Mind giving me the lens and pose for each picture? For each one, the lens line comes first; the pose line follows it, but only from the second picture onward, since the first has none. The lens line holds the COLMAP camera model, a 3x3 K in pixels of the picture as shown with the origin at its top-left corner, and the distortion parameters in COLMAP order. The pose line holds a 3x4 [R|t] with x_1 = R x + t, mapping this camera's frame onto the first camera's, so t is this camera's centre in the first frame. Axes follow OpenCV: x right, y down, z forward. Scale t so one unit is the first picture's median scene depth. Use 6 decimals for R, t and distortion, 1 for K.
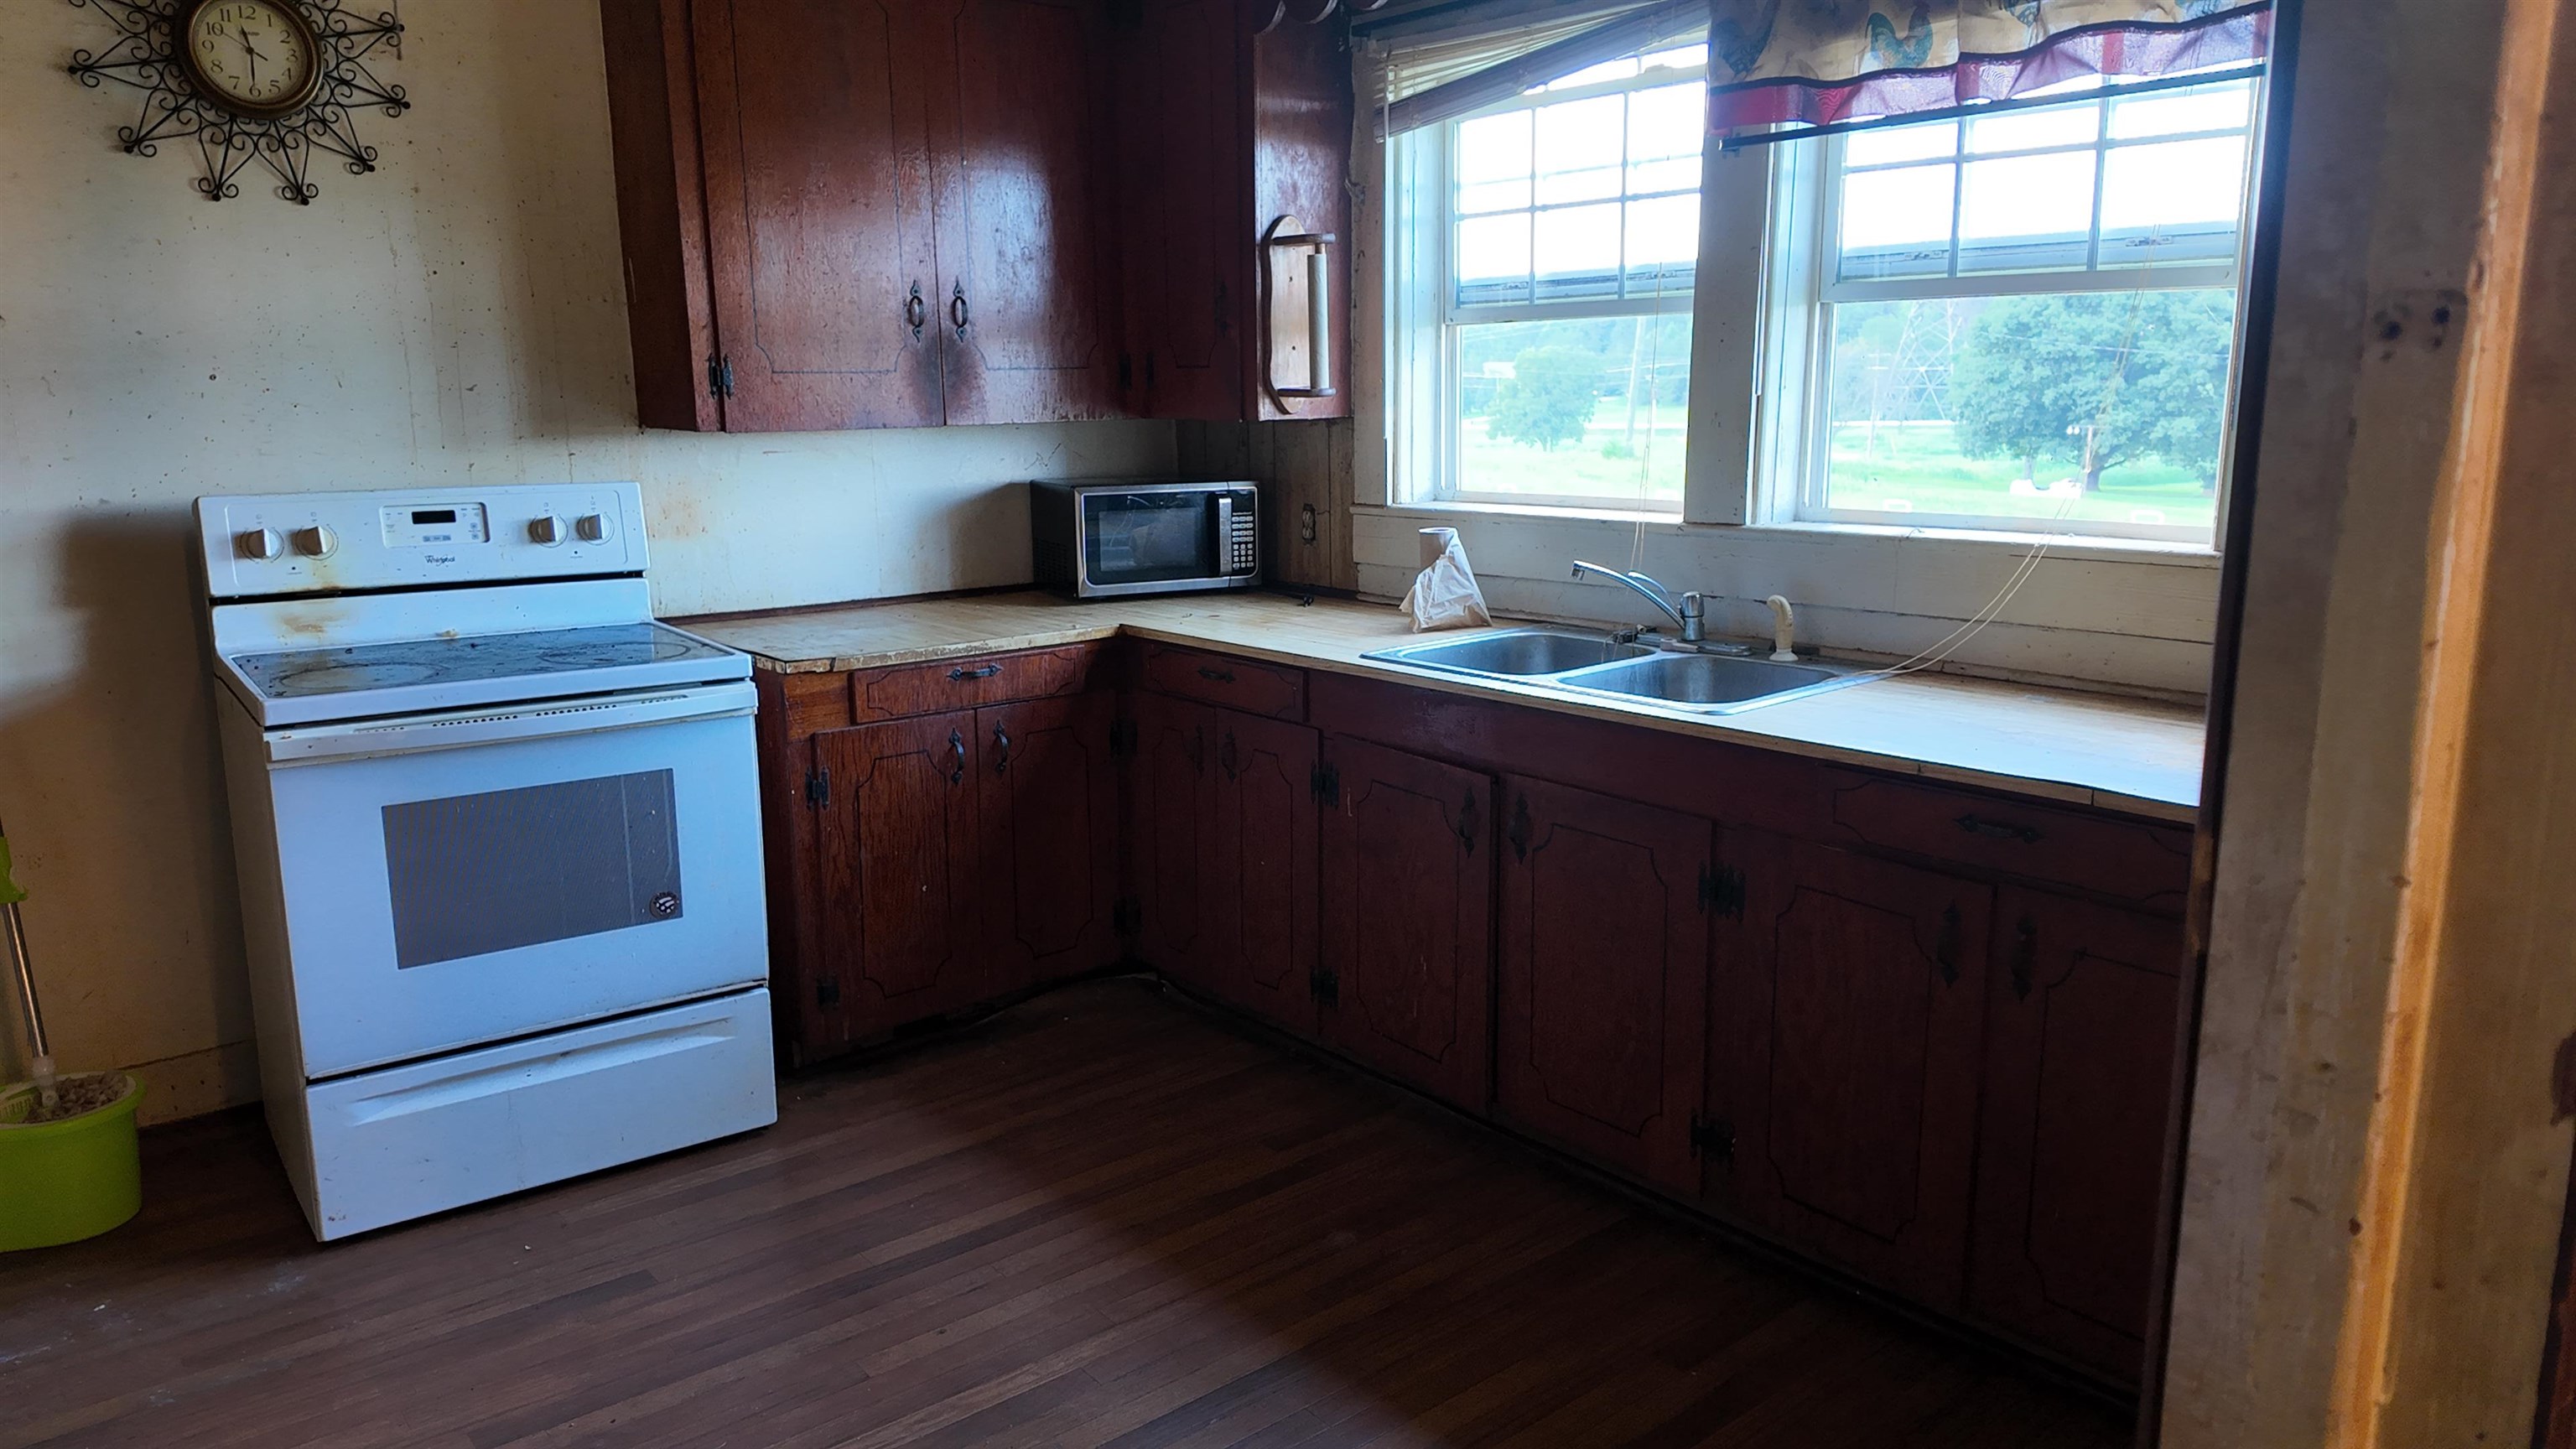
lens RADIAL K [[1694.1, 0, 1270.5], [0, 1694.1, 717.6], [0, 0, 1]] dist [0.123077, -0.177394]
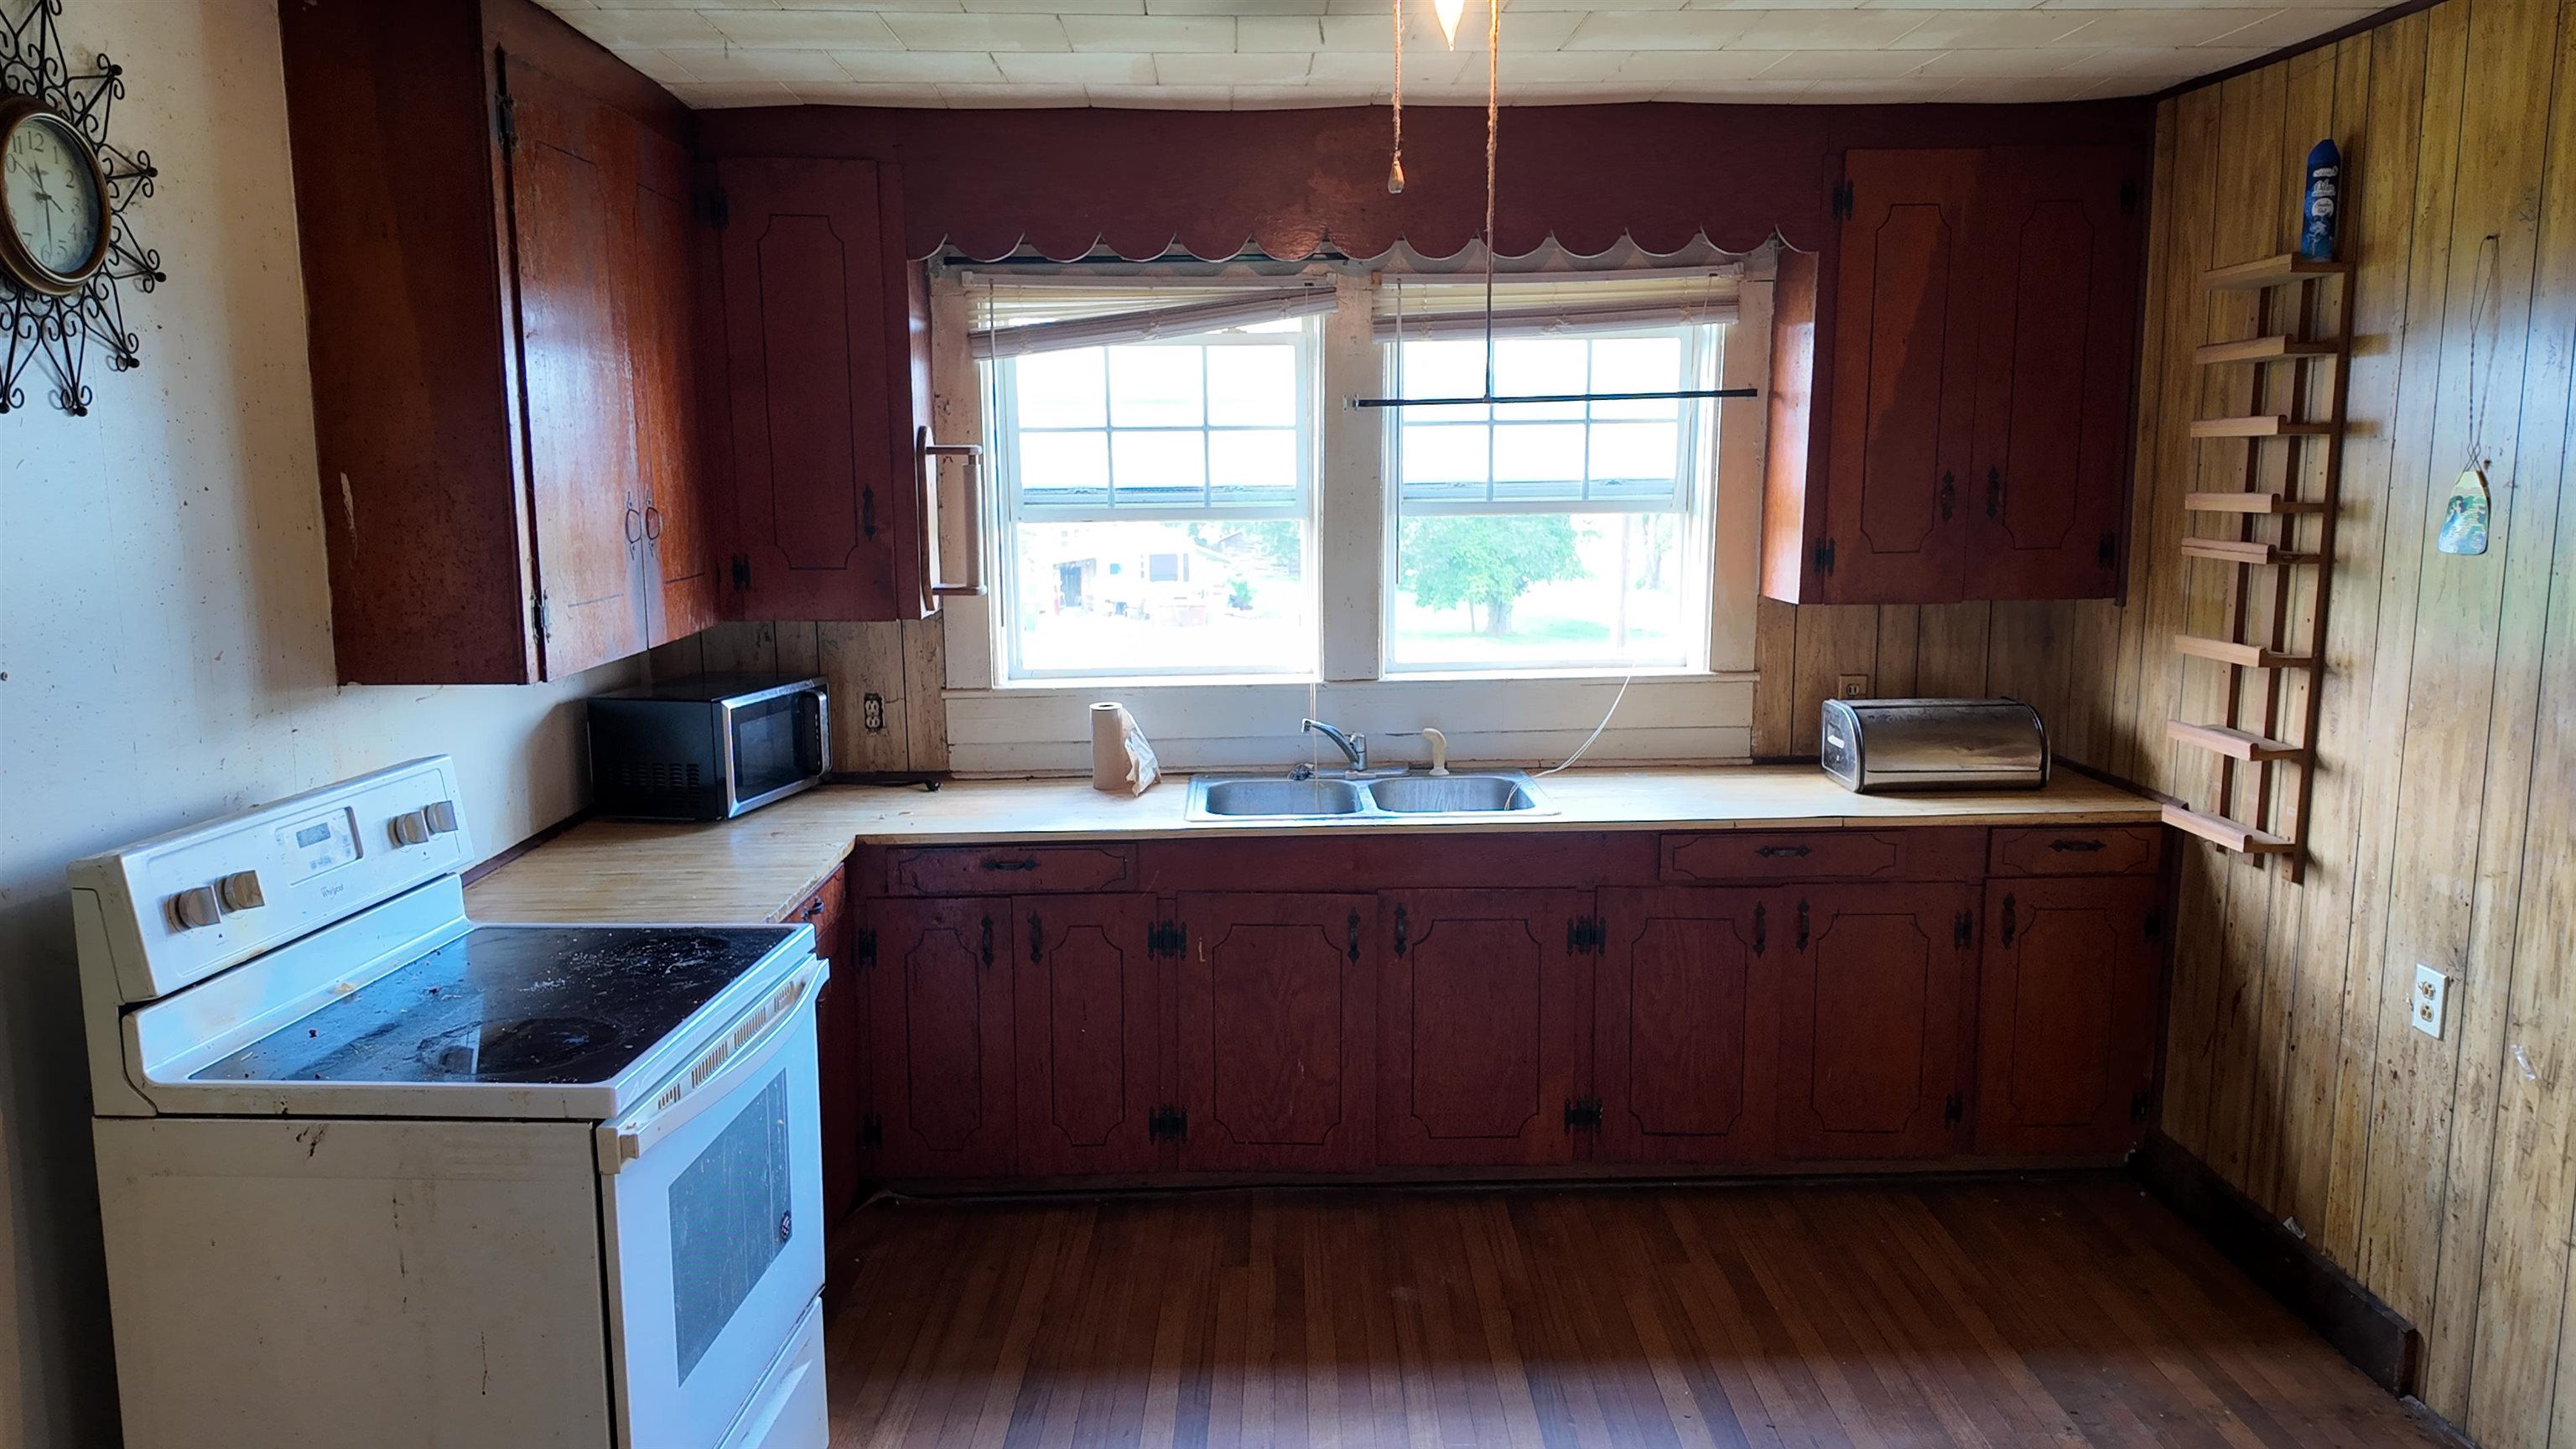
lens RADIAL K [[1694.1, 0, 1270.5], [0, 1694.1, 717.6], [0, 0, 1]] dist [0.123077, -0.177394]
pose [[0.635648, -0.109275, 0.764206, -0.791528], [0.158484, 0.987317, 0.009354, -0.108991], [-0.755536, 0.115168, 0.644904, 0.214265]]
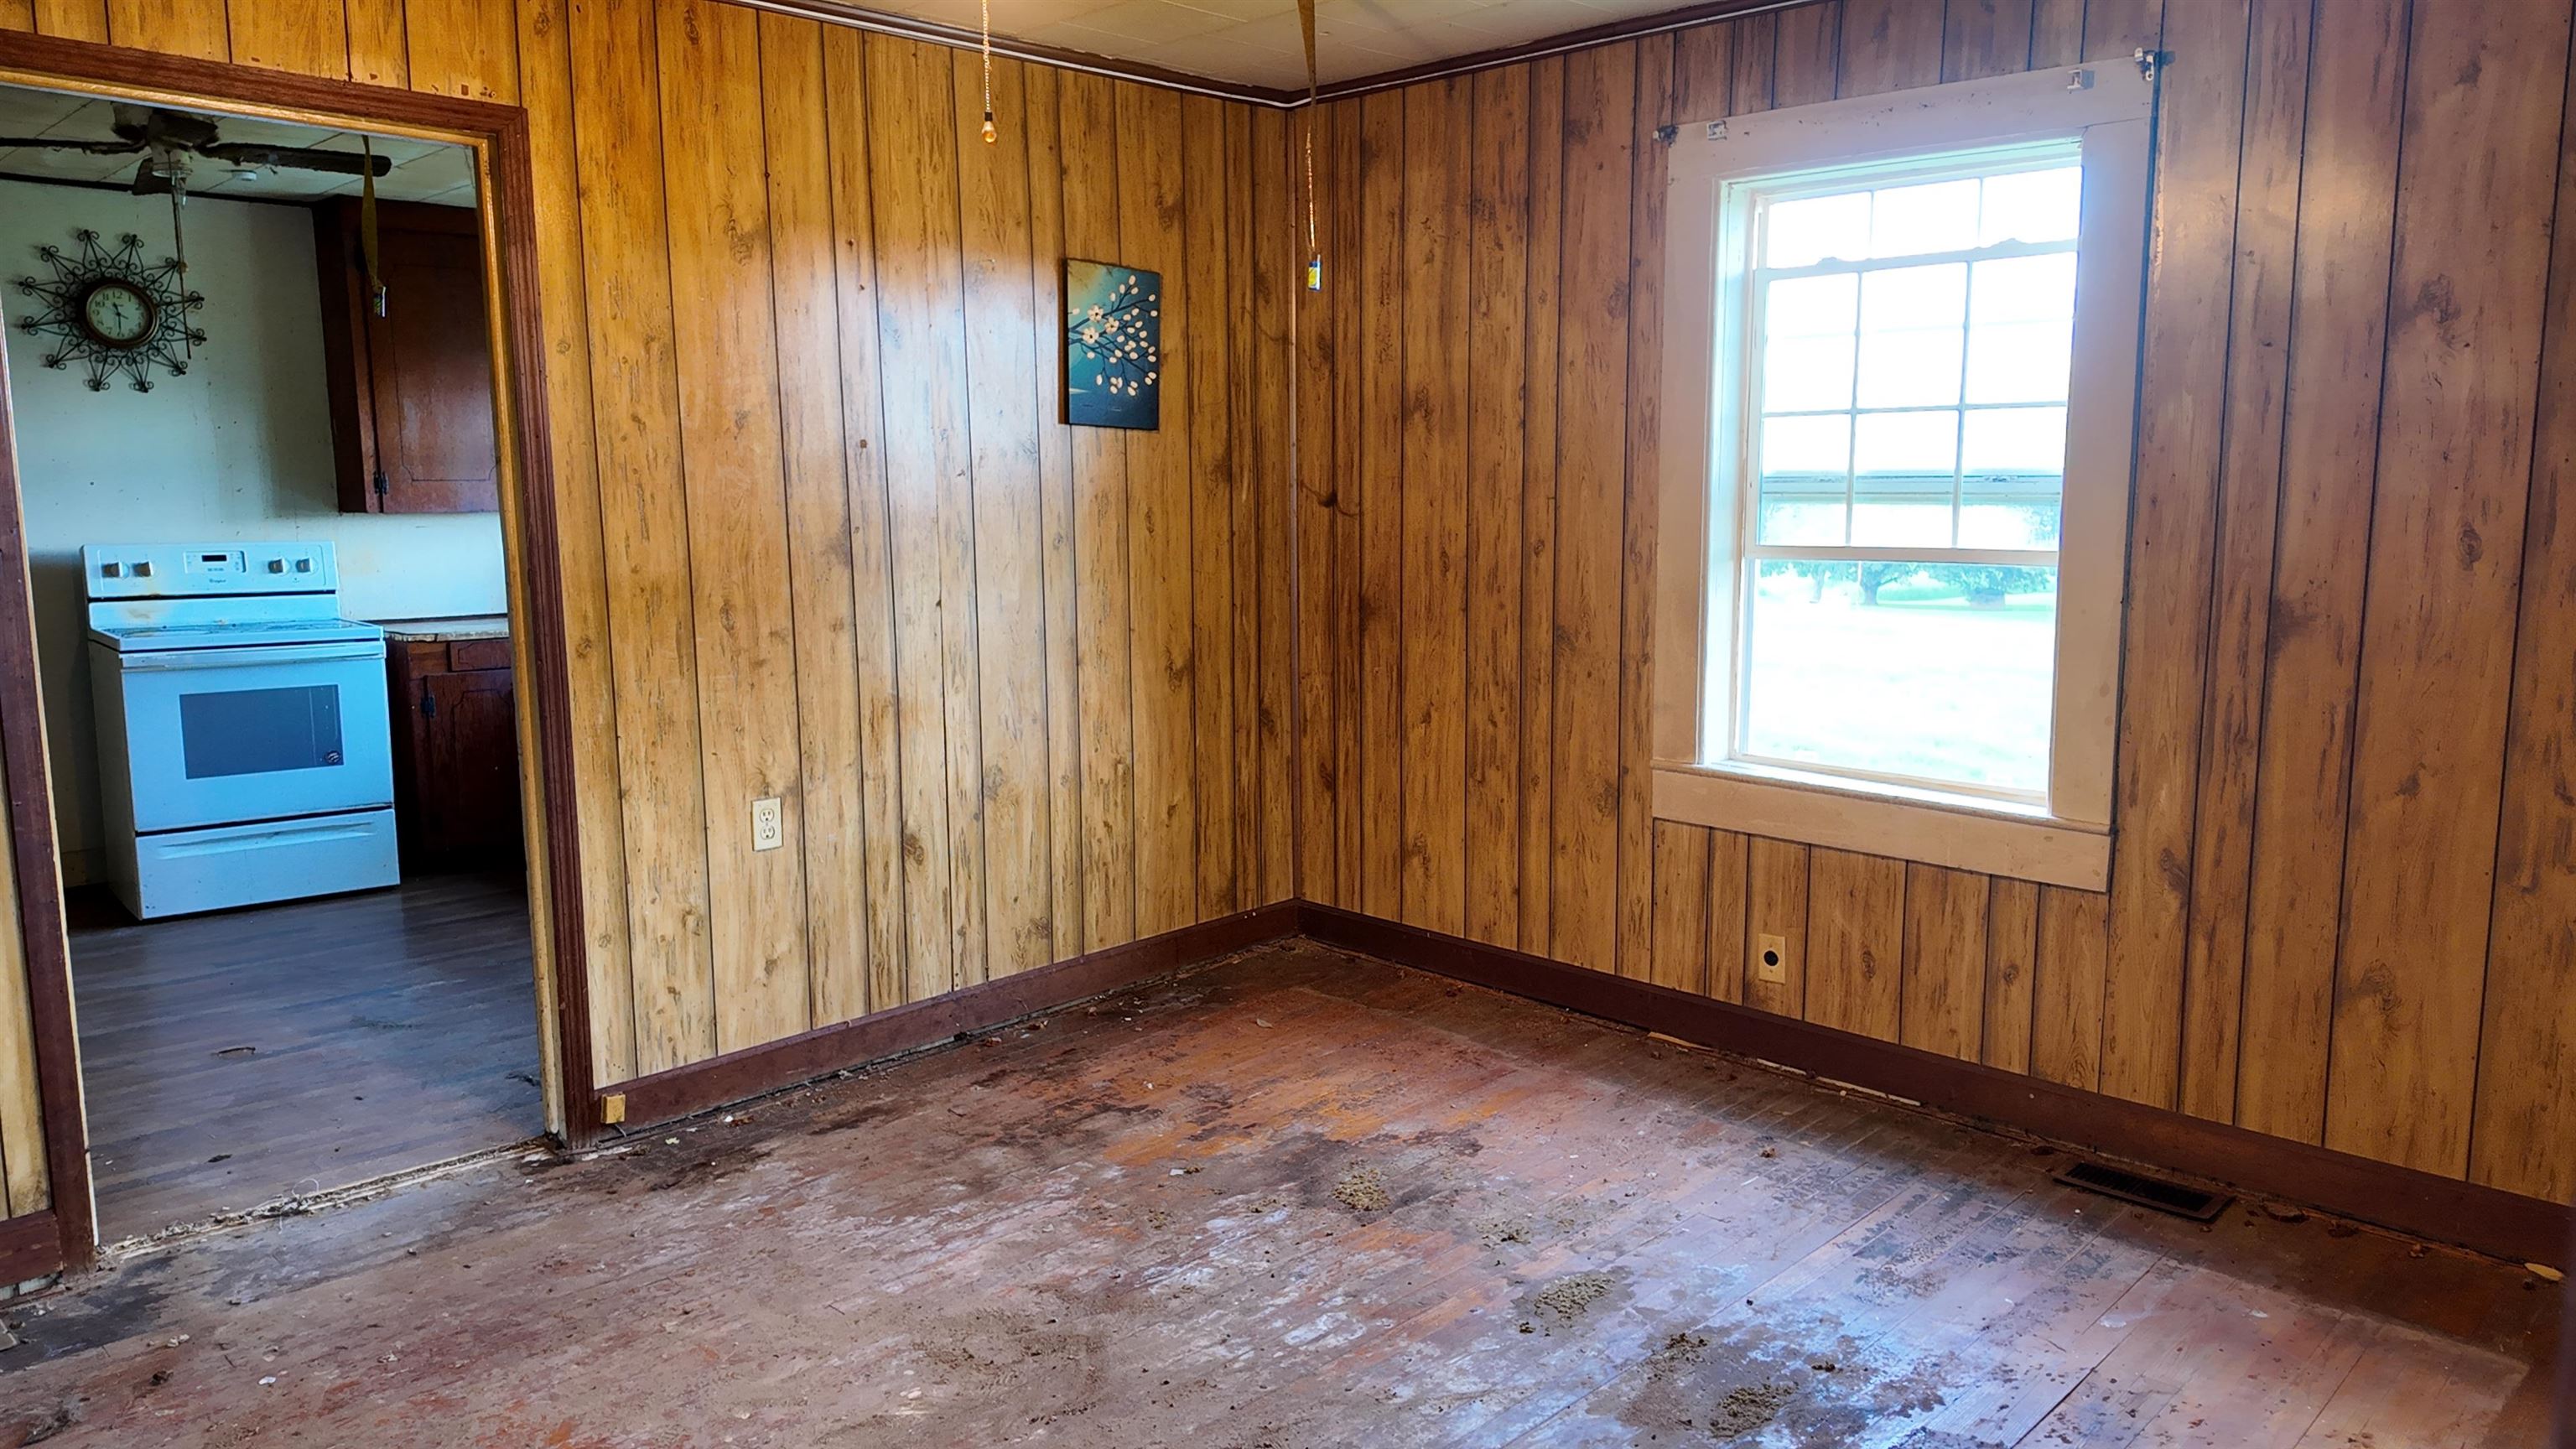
lens RADIAL K [[1668.6, 0, 1288.0], [0, 1668.6, 724.5], [0, 0, 1]] dist [0.057999, -0.089765]
pose [[0.994498, -0.012776, 0.103969, 0.474519], [0.019996, 0.997437, -0.068705, 0.209889], [-0.102825, 0.070406, 0.992205, -0.900057]]
